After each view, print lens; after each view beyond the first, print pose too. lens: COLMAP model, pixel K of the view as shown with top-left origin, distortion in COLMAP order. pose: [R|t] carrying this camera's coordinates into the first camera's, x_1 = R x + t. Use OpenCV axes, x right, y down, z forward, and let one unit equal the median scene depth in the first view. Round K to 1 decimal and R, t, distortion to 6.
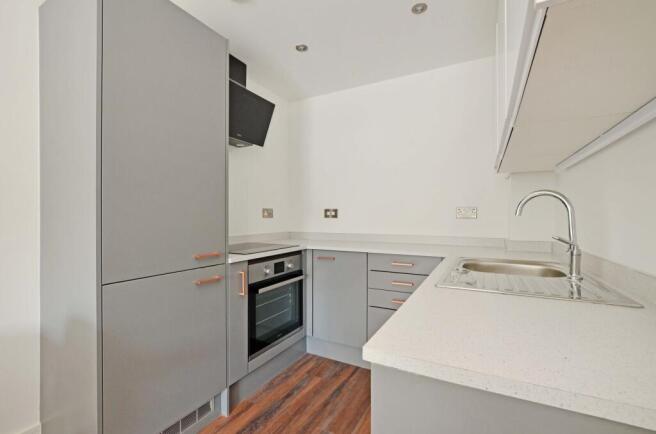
lens RADIAL K [[289.3, 0, 328.0], [0, 289.3, 217.0], [0, 0, 1]] dist [0.000505, 0.000017]
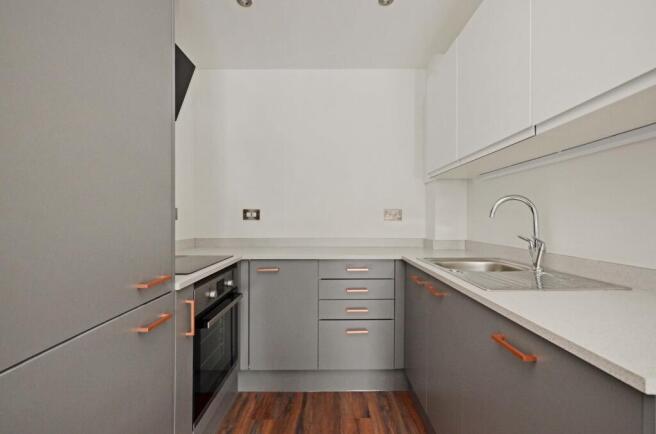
lens RADIAL K [[302.0, 0, 335.6], [0, 302.0, 217.5], [0, 0, 1]] dist [-0.002456, -0.000557]
pose [[0.874118, 0.002784, 0.485706, -0.272141], [-0.000854, 0.999991, -0.004194, -0.001356], [-0.485713, 0.003251, 0.874112, 0.175434]]
